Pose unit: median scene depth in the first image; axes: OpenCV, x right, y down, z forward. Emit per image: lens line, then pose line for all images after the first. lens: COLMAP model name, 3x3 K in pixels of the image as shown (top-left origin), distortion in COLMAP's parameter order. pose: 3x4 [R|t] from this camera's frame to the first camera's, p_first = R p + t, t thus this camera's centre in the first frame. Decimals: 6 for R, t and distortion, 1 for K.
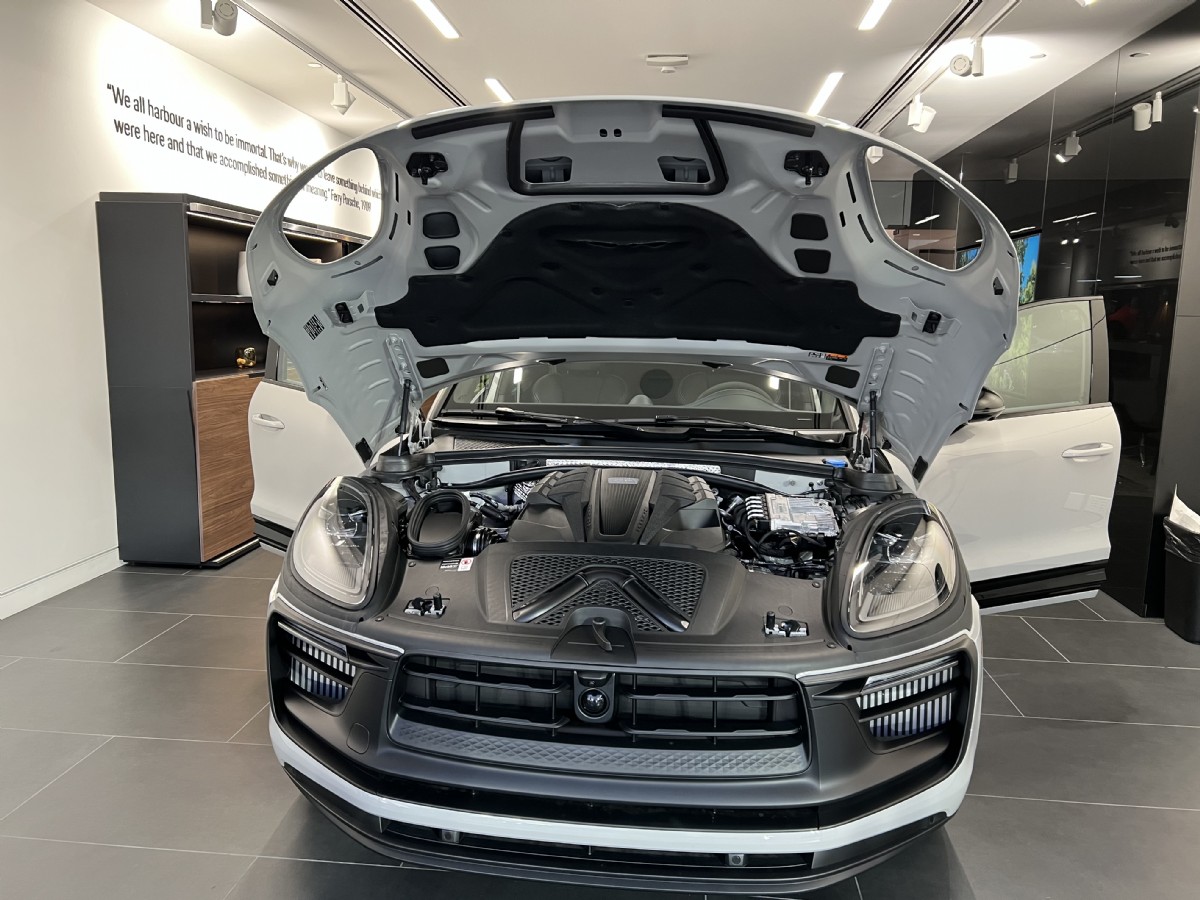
lens RADIAL K [[902.3, 0, 600.0], [0, 902.3, 450.0], [0, 0, 1]] dist [0.034528, -0.037520]
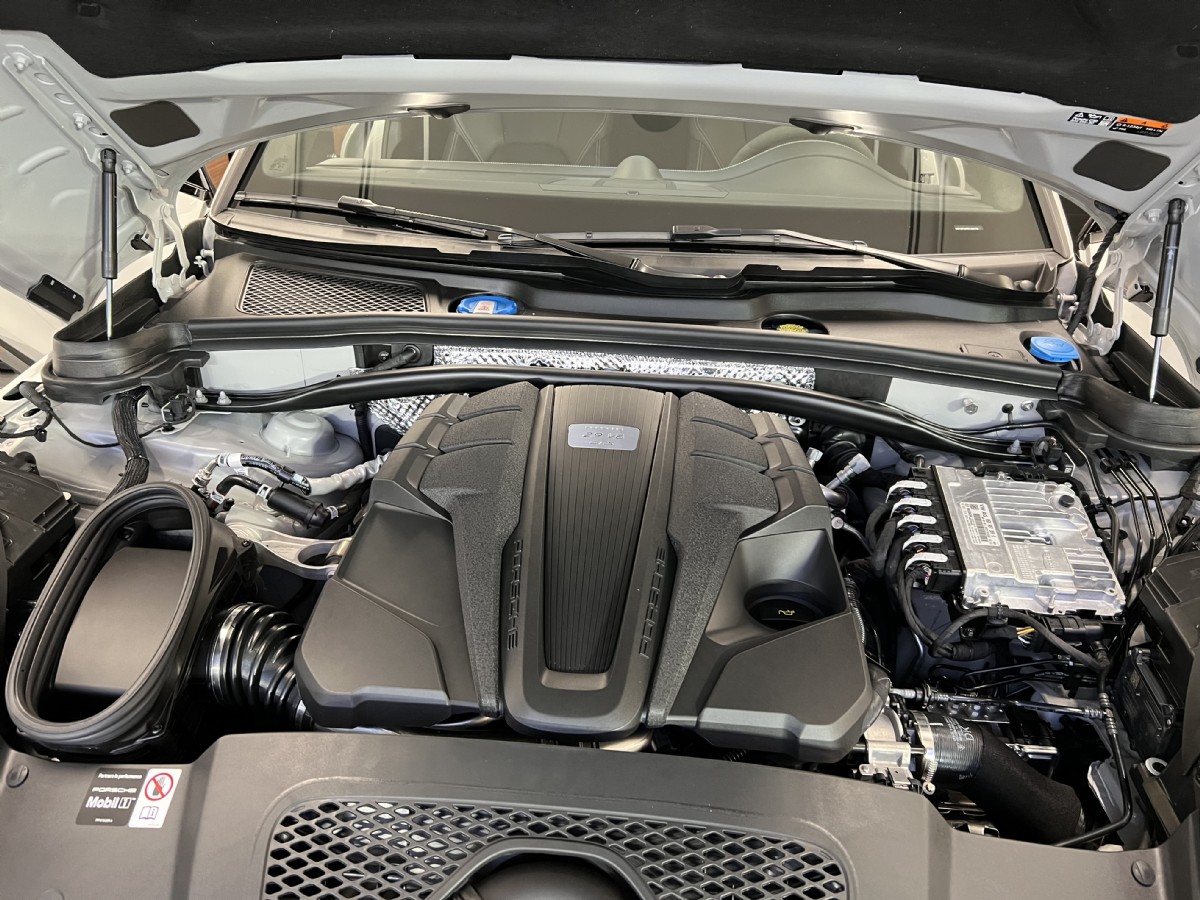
lens RADIAL K [[902.3, 0, 600.0], [0, 902.3, 450.0], [0, 0, 1]] dist [0.034528, -0.037520]
pose [[0.999530, 0.003038, 0.030518, 0.010453], [-0.013192, 0.940911, 0.338397, -0.097863], [-0.027687, -0.338640, 0.940509, 0.564220]]
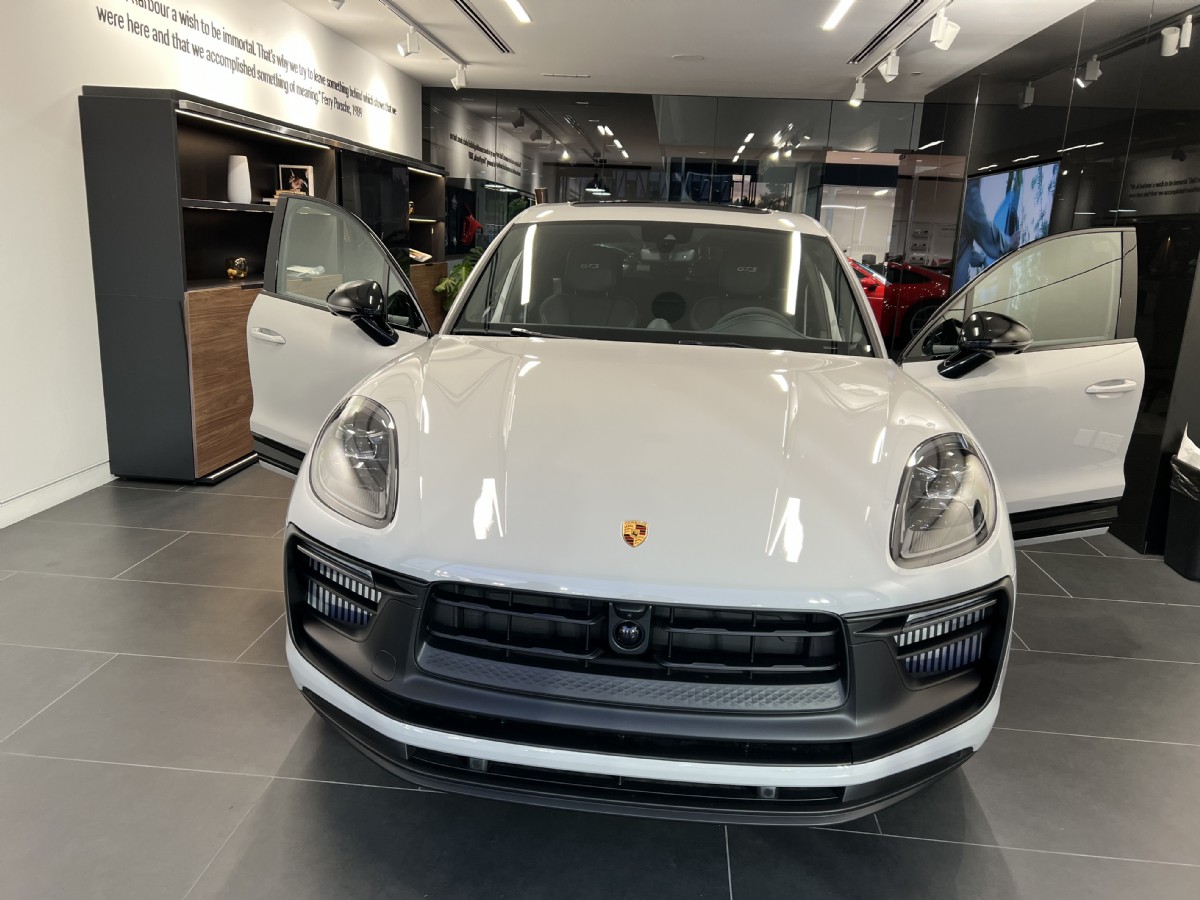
lens RADIAL K [[902.3, 0, 600.0], [0, 902.3, 450.0], [0, 0, 1]] dist [0.034528, -0.037520]
pose [[0.999486, 0.023185, 0.022160, -0.034455], [-0.024967, 0.996168, 0.083824, 0.000032], [-0.020131, -0.084334, 0.996234, 0.025257]]
